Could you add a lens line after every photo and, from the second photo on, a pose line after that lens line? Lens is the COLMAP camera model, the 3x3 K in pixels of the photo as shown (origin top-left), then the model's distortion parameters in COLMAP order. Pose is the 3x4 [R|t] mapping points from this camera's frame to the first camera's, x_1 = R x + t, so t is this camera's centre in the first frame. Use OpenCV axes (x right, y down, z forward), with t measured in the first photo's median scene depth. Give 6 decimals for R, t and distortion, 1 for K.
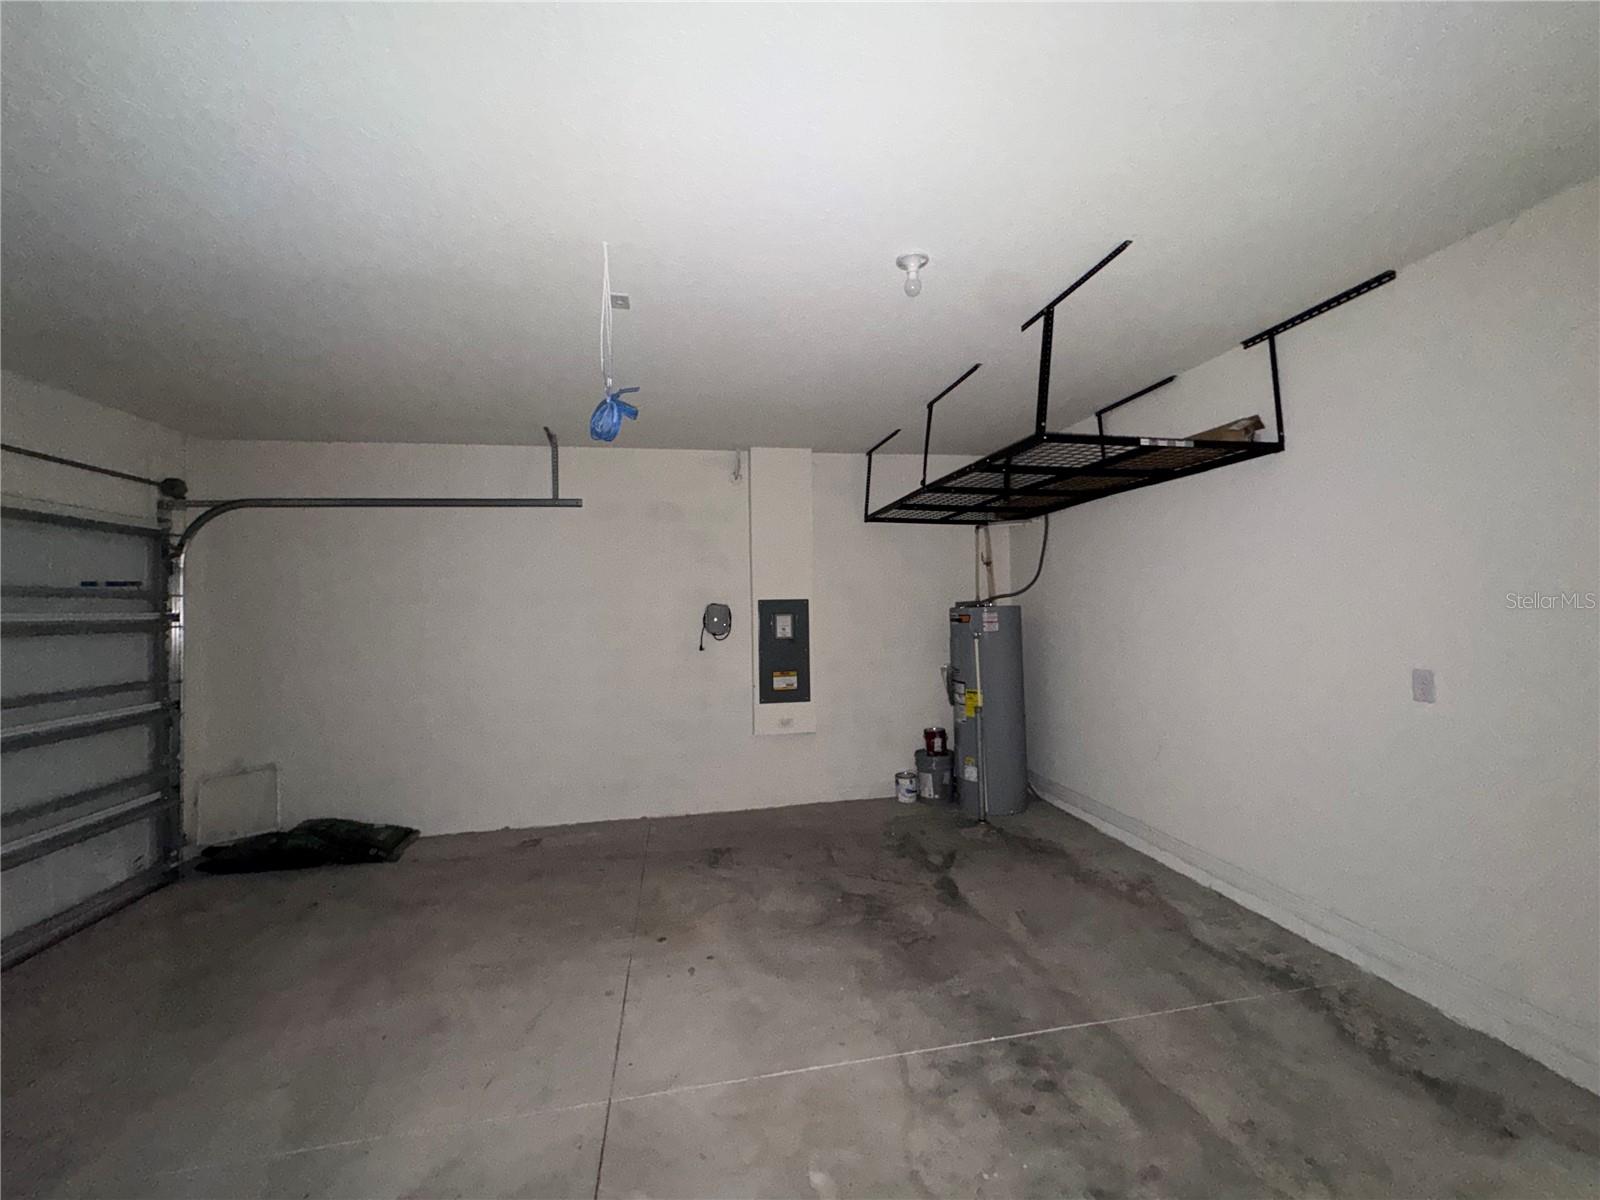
lens RADIAL K [[637.9, 0, 800.4], [0, 637.9, 600.9], [0, 0, 1]] dist [-0.002397, -0.000194]
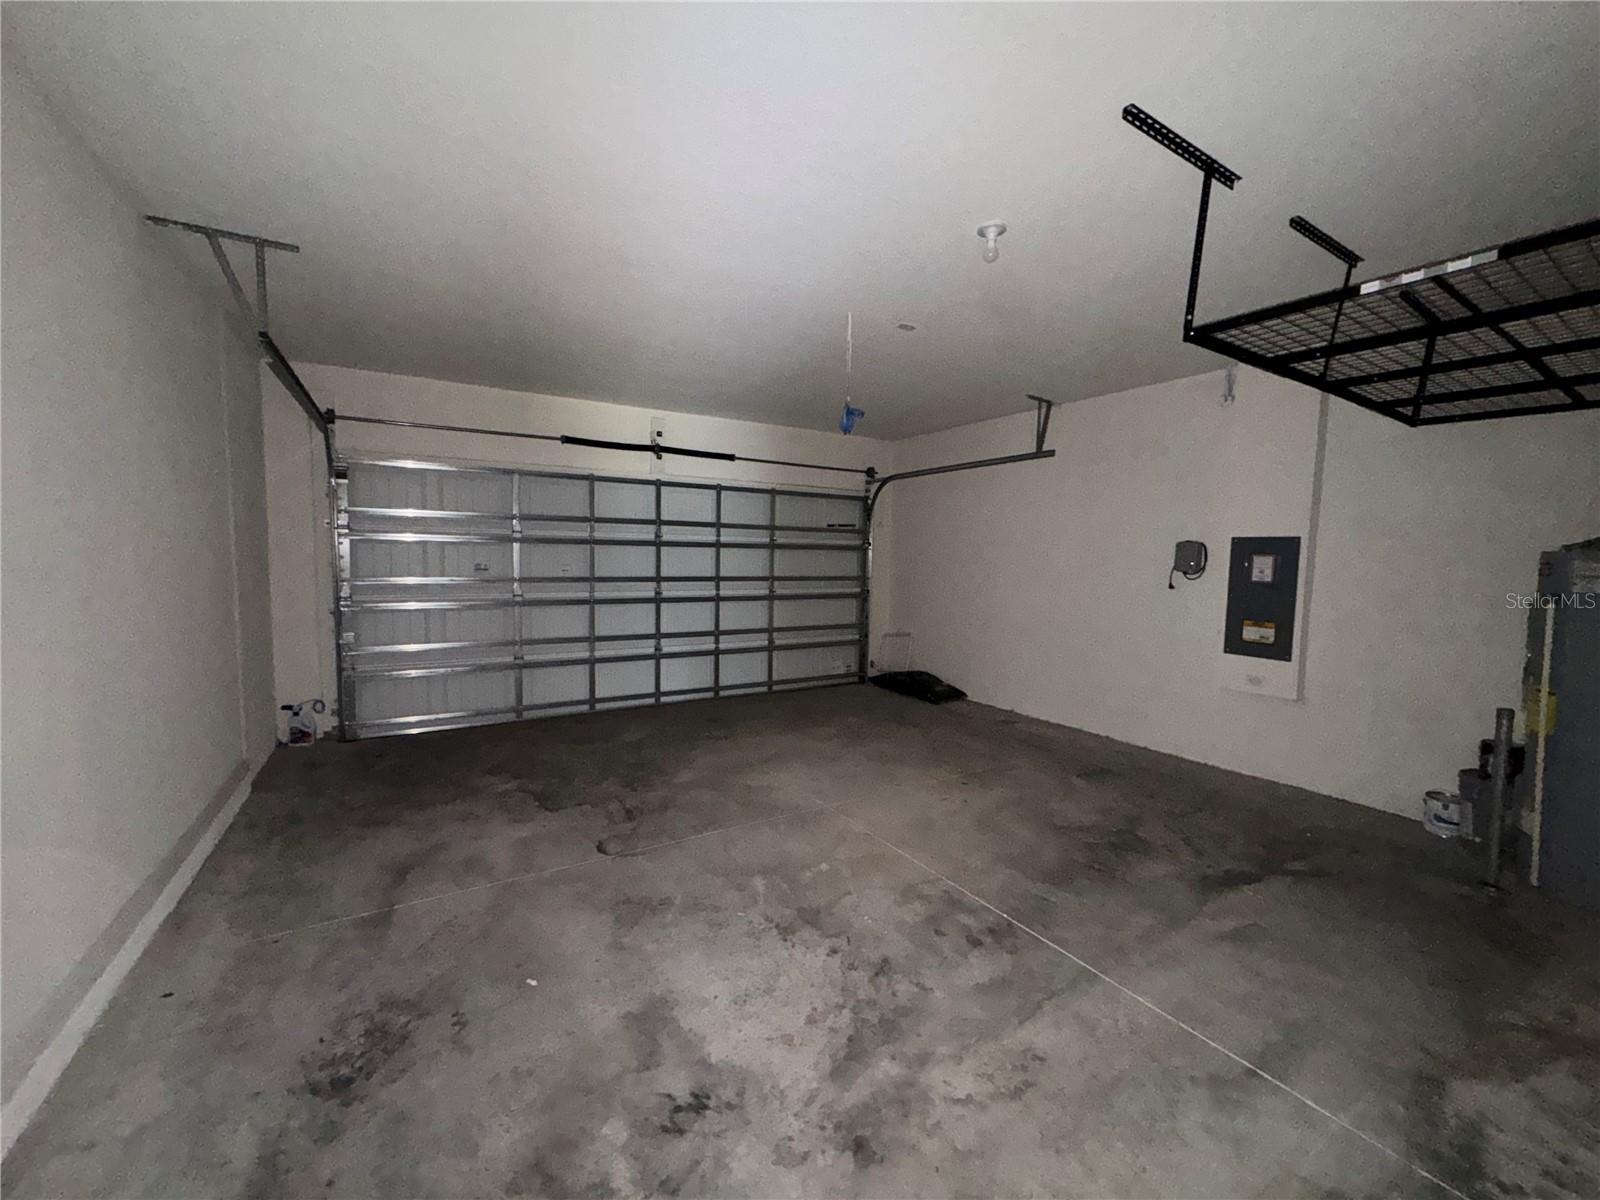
lens RADIAL K [[637.9, 0, 801.2], [0, 637.9, 599.3], [0, 0, 1]] dist [-0.002397, -0.000194]
pose [[0.357376, 0.095993, -0.929014, 0.687902], [-0.016962, 0.995207, 0.096307, 0.011537], [0.933806, -0.018660, 0.357292, 0.152302]]
